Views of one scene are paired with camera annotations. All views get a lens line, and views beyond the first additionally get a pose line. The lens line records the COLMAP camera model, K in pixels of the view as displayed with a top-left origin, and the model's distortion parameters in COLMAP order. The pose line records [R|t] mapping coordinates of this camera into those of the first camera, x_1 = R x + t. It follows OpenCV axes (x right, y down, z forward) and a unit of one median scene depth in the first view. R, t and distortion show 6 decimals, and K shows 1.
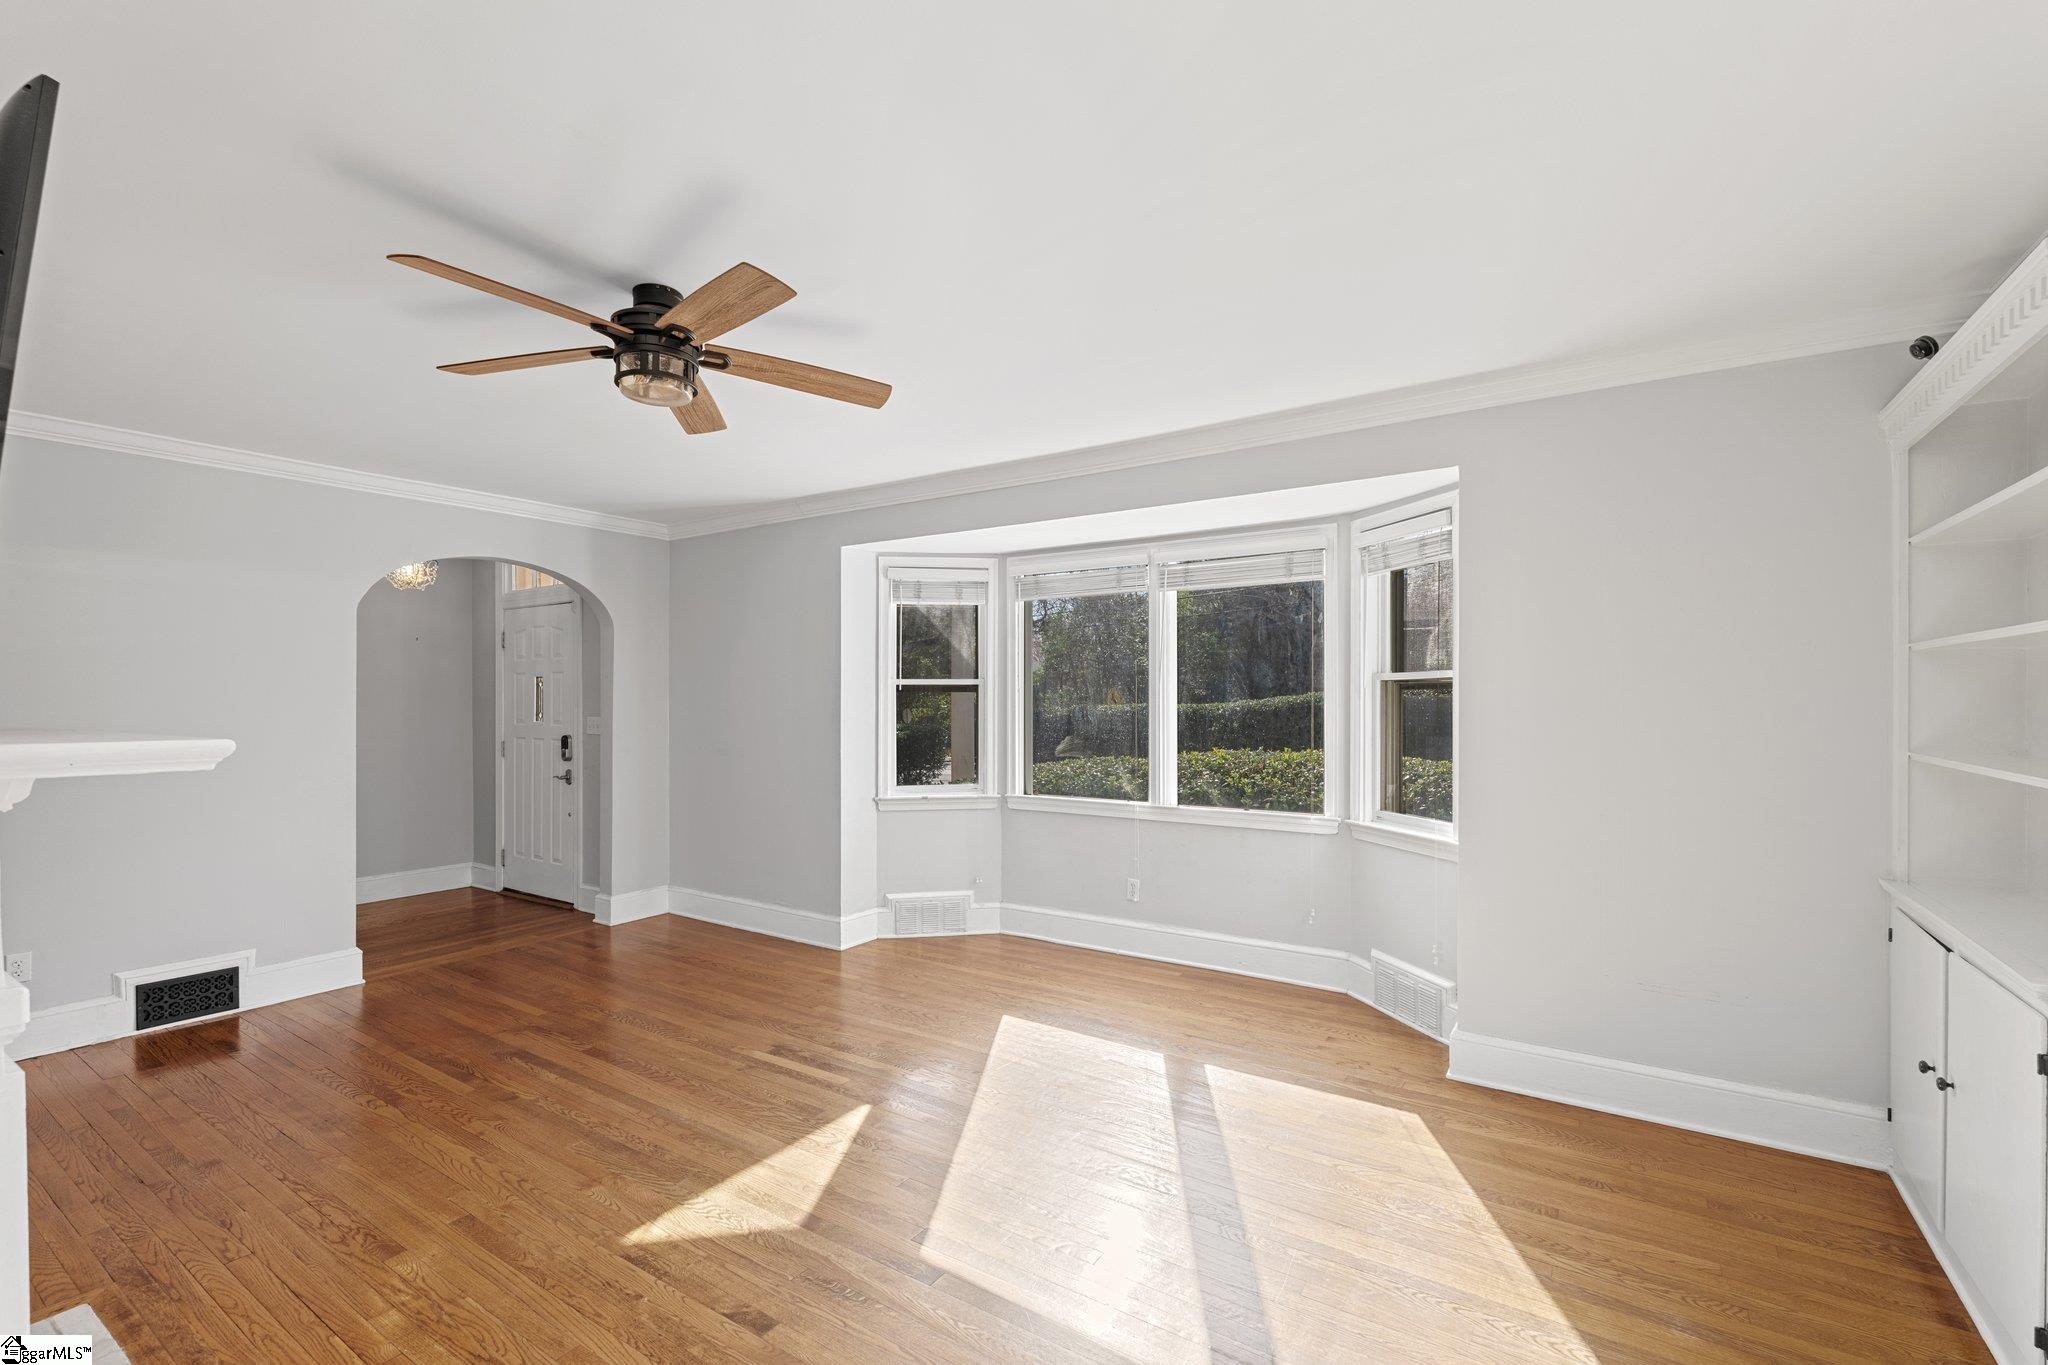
lens RADIAL K [[911.6, 0, 1023.0], [0, 911.6, 692.0], [0, 0, 1]] dist [-0.007107, 0.000661]
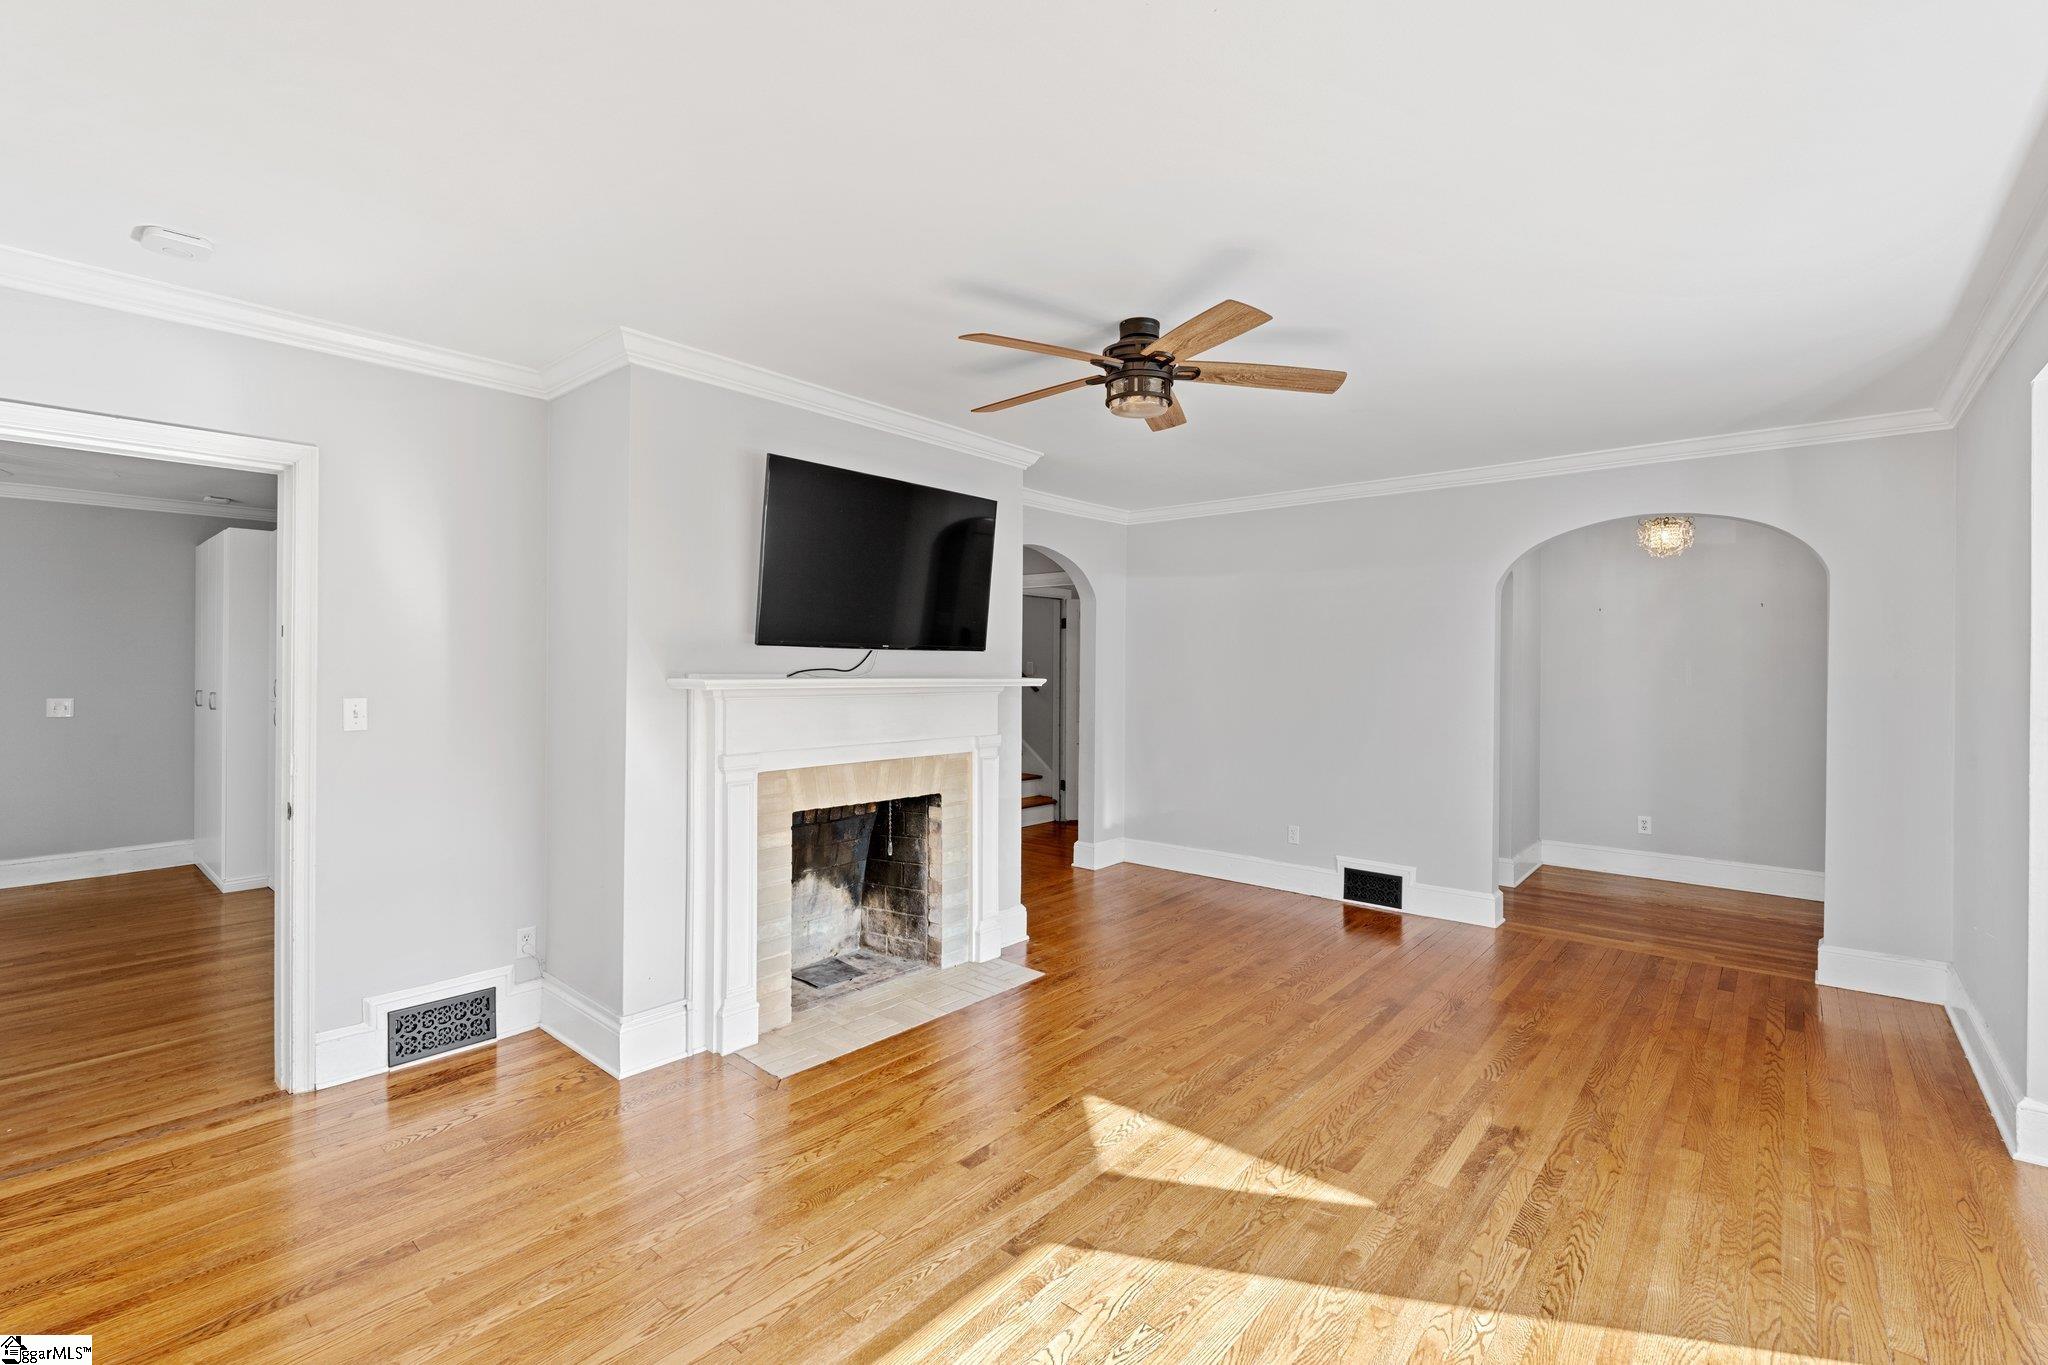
lens RADIAL K [[911.6, 0, 1017.7], [0, 911.6, 664.6], [0, 0, 1]] dist [-0.007107, 0.000661]
pose [[-0.123802, 0.003141, -0.992302, 0.613206], [-0.004968, 0.999980, 0.003785, -0.000432], [0.992294, 0.005398, -0.123784, 0.782814]]
